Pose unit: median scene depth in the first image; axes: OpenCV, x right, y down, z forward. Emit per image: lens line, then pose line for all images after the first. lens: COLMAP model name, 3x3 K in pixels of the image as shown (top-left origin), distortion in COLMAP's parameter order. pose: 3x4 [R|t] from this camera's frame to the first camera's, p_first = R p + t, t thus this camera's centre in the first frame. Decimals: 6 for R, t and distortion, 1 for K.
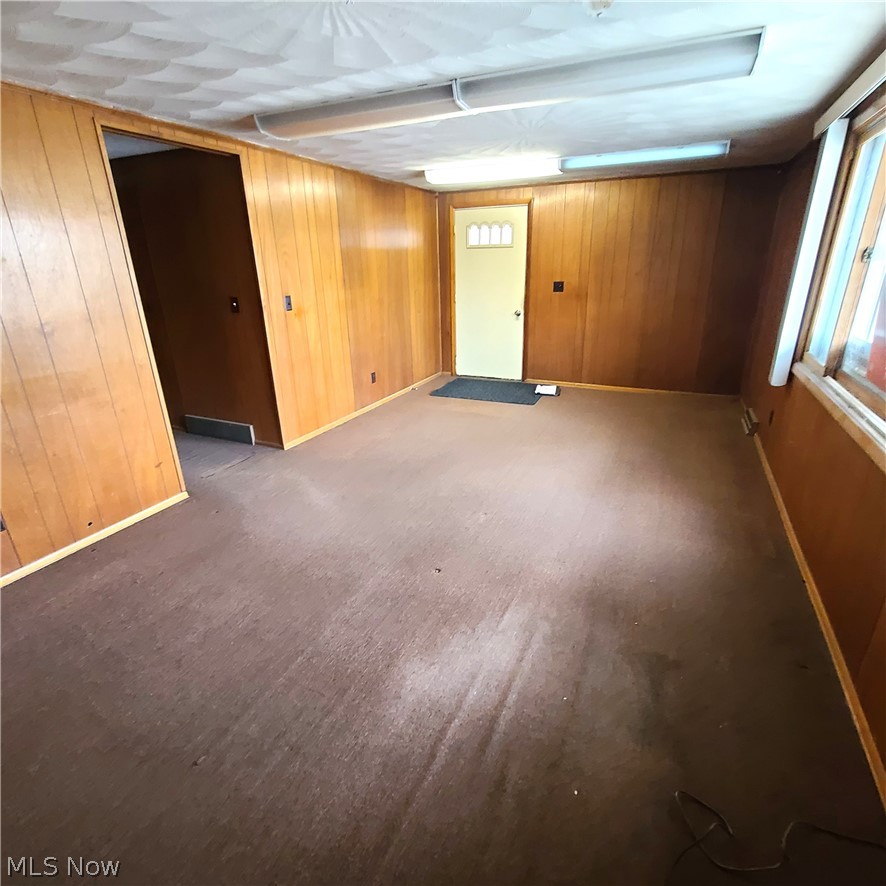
lens RADIAL K [[478.5, 0, 443.8], [0, 478.5, 442.9], [0, 0, 1]] dist [-0.001722, -0.000331]
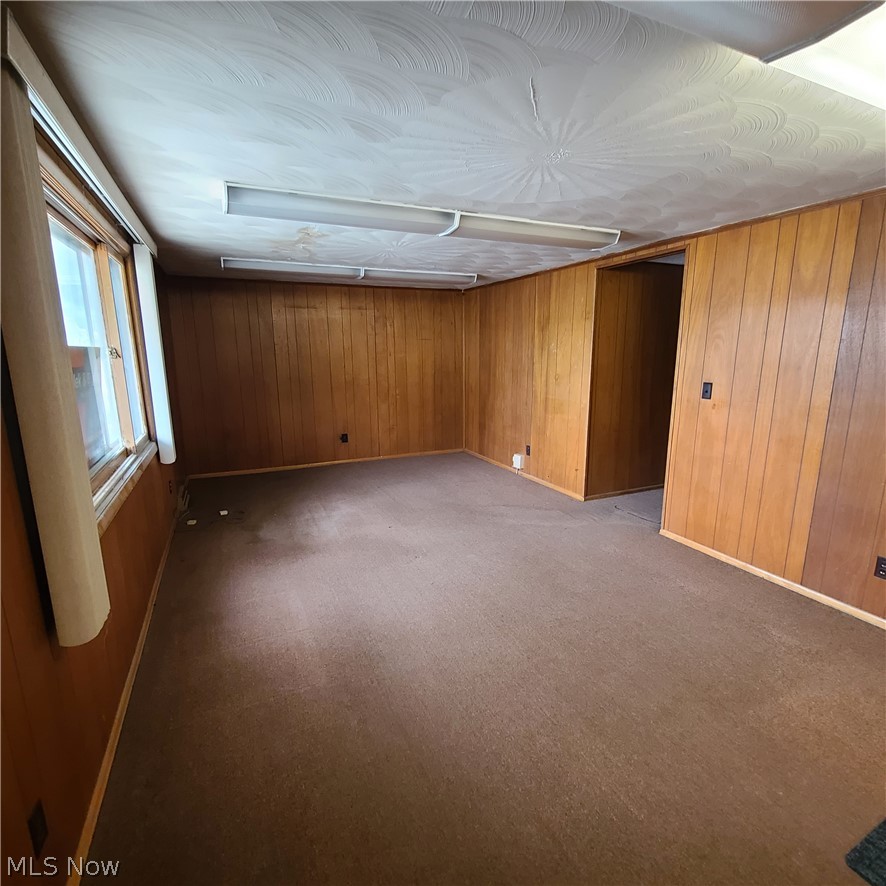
lens RADIAL K [[478.5, 0, 443.2], [0, 478.5, 444.7], [0, 0, 1]] dist [-0.001722, -0.000331]
pose [[-0.640373, 0.173882, -0.748122, 0.942886], [-0.258803, 0.868226, 0.423326, -0.649785], [0.723148, 0.464703, -0.510987, 1.643914]]
